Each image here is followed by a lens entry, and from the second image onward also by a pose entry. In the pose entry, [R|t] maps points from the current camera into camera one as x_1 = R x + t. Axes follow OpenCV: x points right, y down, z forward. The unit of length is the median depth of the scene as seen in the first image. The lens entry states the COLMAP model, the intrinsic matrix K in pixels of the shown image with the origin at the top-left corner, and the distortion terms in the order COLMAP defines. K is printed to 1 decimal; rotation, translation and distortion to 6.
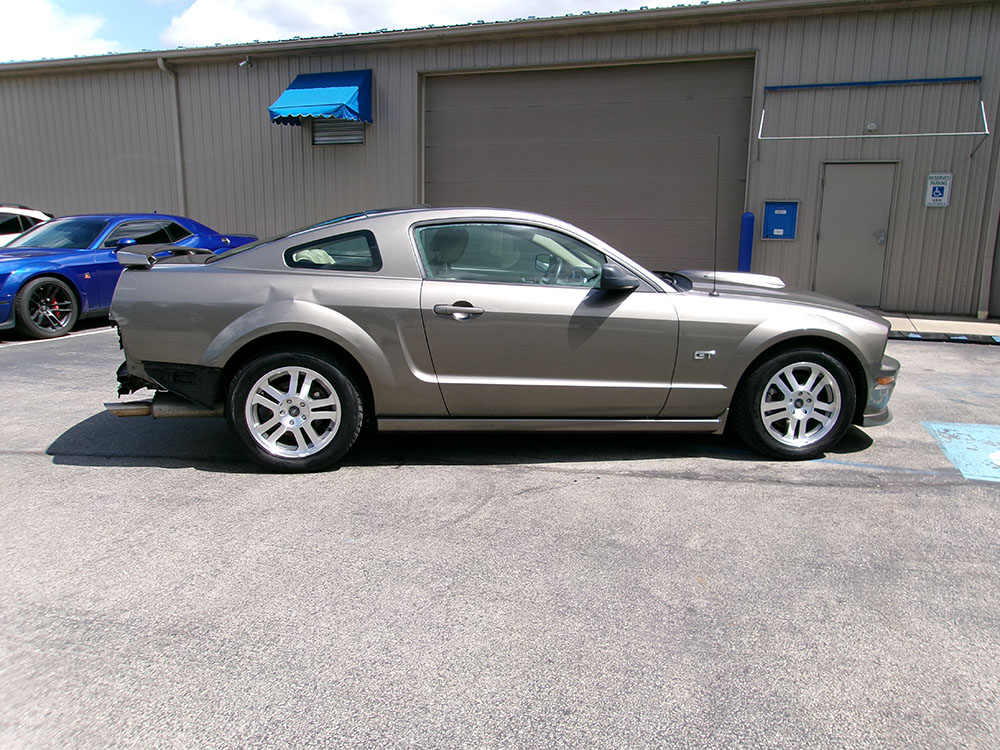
lens RADIAL K [[773.7, 0, 505.7], [0, 773.7, 369.5], [0, 0, 1]] dist [-0.033700, 0.056697]
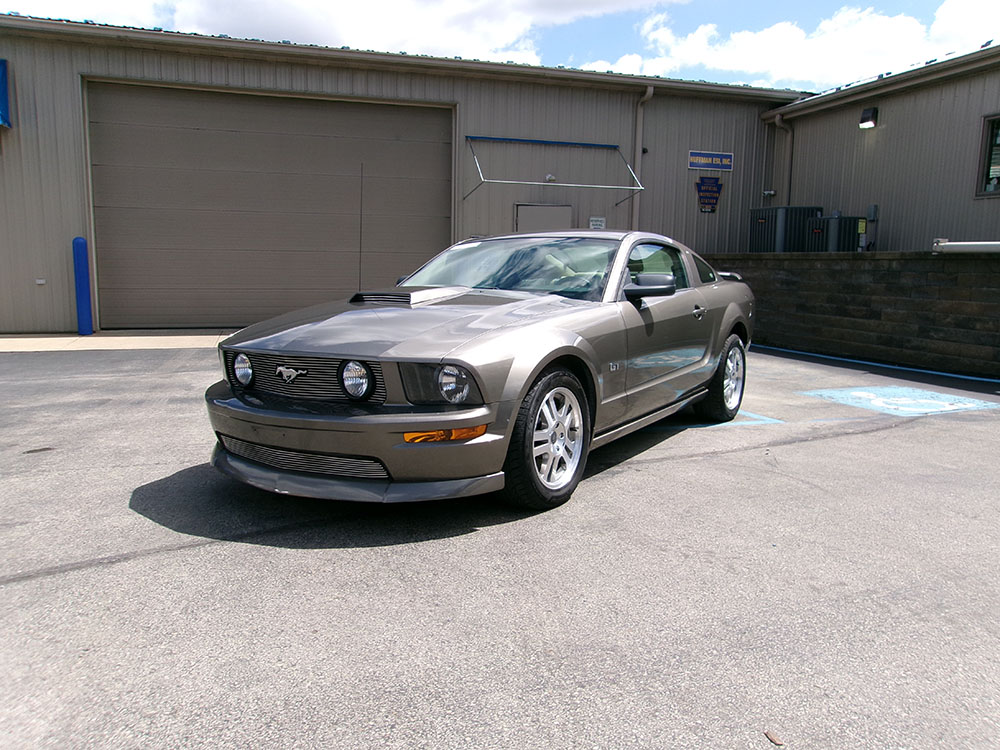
lens RADIAL K [[773.7, 0, 509.2], [0, 773.7, 382.3], [0, 0, 1]] dist [-0.033700, 0.056697]
pose [[0.785263, -0.093975, 0.611989, -0.339812], [0.111797, 0.993689, 0.009137, -0.010536], [-0.608985, 0.061244, 0.790814, 0.086505]]
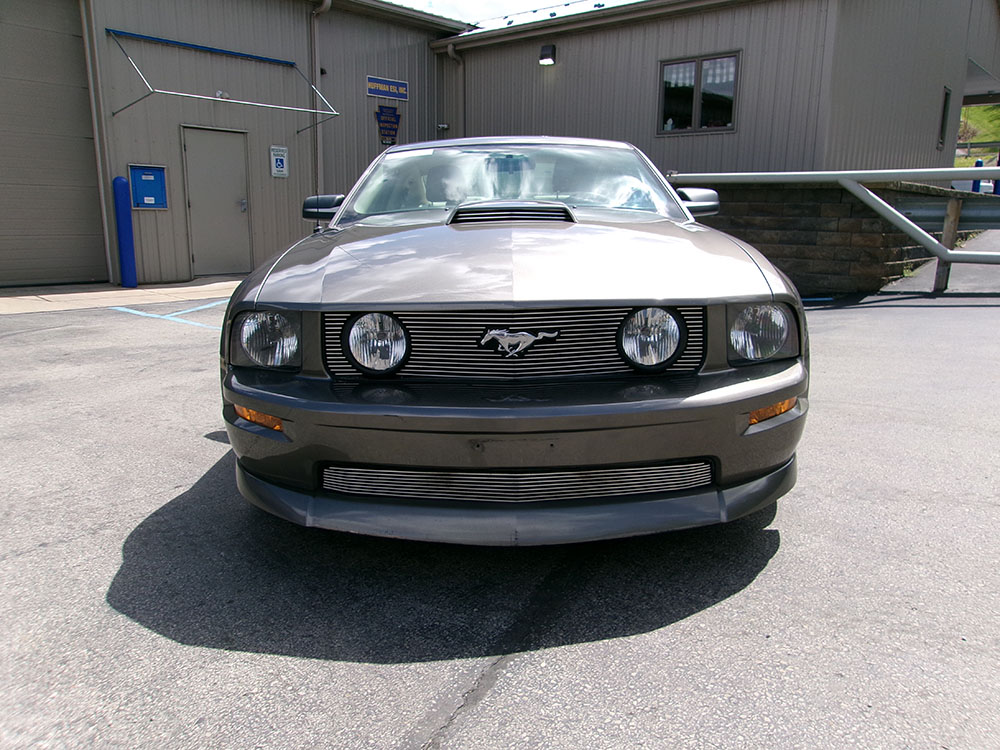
lens RADIAL K [[773.7, 0, 504.4], [0, 773.7, 378.7], [0, 0, 1]] dist [-0.033700, 0.056697]
pose [[0.334462, -0.205734, 0.919678, -0.386077], [0.177954, 0.972112, 0.152747, -0.039689], [-0.925455, 0.112572, 0.361746, 0.318385]]
